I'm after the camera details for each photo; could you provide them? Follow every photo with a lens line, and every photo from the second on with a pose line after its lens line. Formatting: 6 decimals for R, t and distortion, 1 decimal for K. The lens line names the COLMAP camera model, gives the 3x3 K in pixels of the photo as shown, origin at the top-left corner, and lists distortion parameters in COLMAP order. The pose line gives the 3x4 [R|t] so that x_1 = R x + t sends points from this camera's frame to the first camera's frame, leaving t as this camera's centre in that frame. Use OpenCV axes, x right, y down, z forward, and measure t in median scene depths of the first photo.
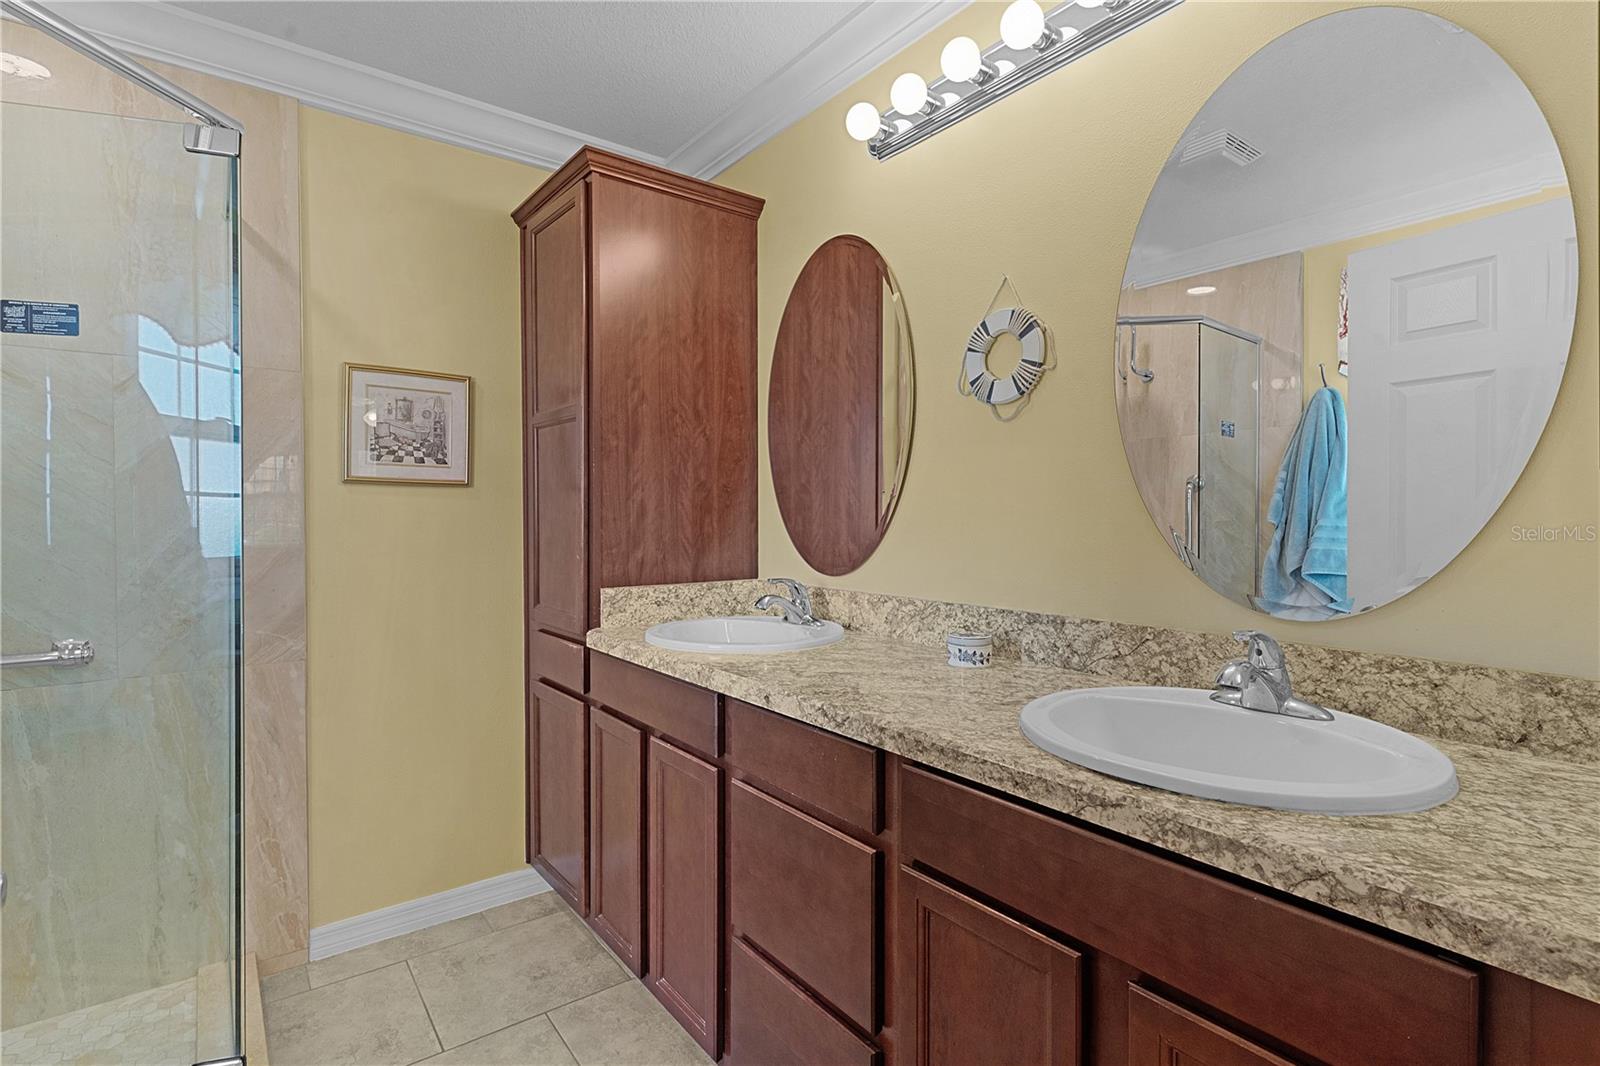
lens RADIAL K [[777.5, 0, 805.7], [0, 777.5, 521.9], [0, 0, 1]] dist [-0.000124, 0.000770]
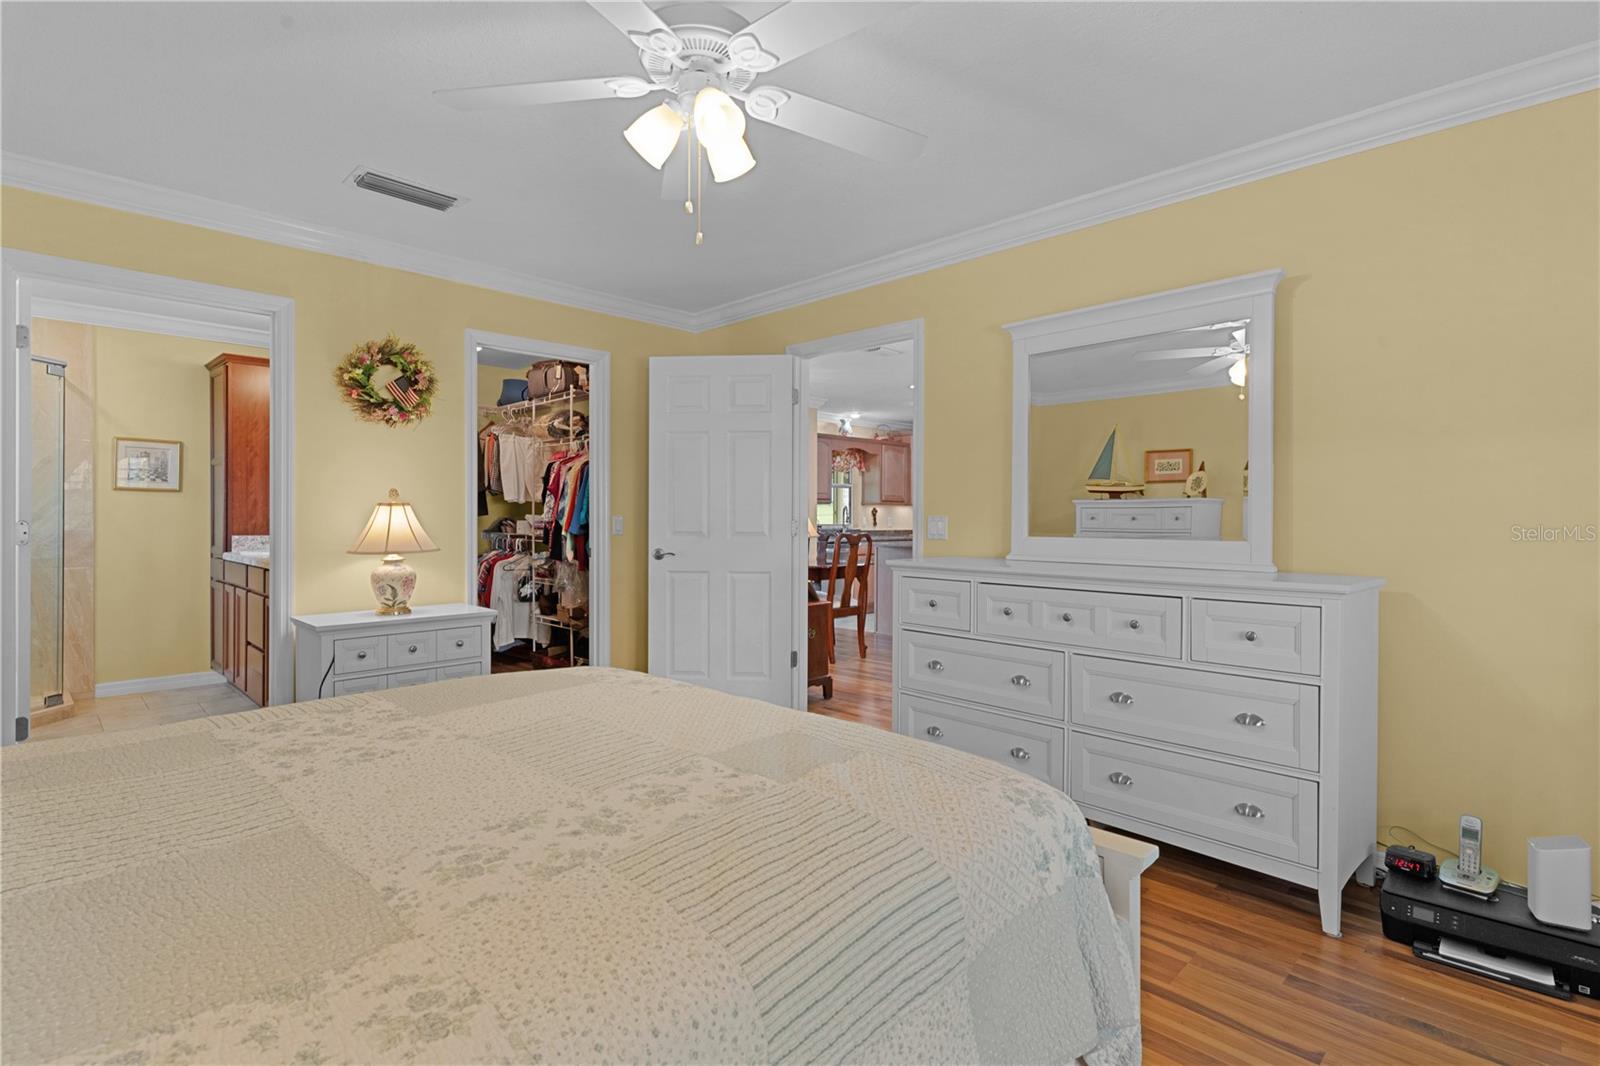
lens RADIAL K [[777.5, 0, 795.7], [0, 777.5, 525.0], [0, 0, 1]] dist [-0.000124, 0.000770]
pose [[0.990617, 0.007200, 0.136481, 1.099498], [-0.007009, 0.999974, -0.001882, 0.044928], [-0.136491, 0.000908, 0.990641, -1.565244]]
